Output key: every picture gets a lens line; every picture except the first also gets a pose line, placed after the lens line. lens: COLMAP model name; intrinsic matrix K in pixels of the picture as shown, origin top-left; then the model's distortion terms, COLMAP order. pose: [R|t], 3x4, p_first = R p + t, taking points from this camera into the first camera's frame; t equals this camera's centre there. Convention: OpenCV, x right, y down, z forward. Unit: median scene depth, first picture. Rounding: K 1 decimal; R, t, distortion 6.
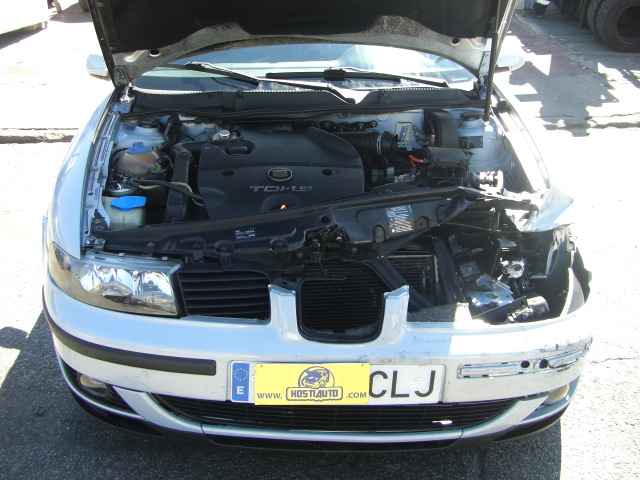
lens RADIAL K [[715.4, 0, 317.5], [0, 715.4, 232.8], [0, 0, 1]] dist [-0.132445, 0.000000]
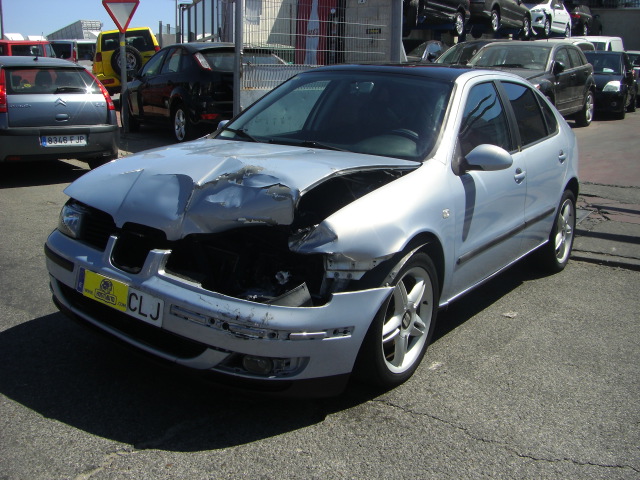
lens RADIAL K [[715.4, 0, 318.4], [0, 715.4, 241.6], [0, 0, 1]] dist [-0.132445, 0.000000]
pose [[0.777088, 0.184364, -0.601784, 1.290078], [-0.290445, 0.953285, -0.083003, 0.090550], [0.558369, 0.239286, 0.794334, -0.064337]]
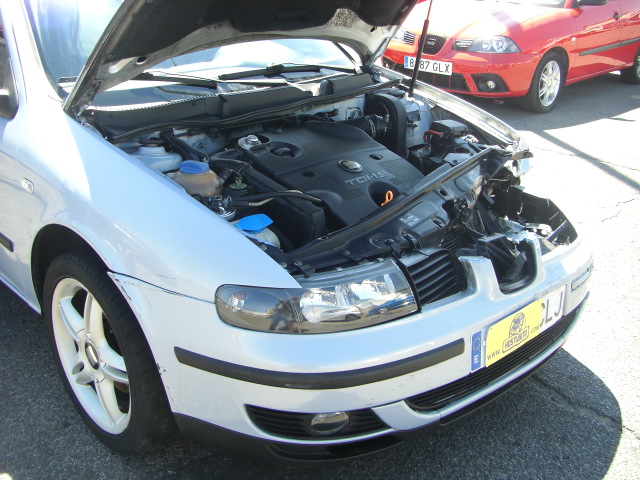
lens RADIAL K [[715.4, 0, 319.4], [0, 715.4, 222.7], [0, 0, 1]] dist [-0.132445, 0.000000]
pose [[0.751037, -0.217737, 0.623324, -0.850468], [0.229387, 0.971301, 0.062905, -0.090251], [-0.619132, 0.095738, 0.779429, 0.289245]]
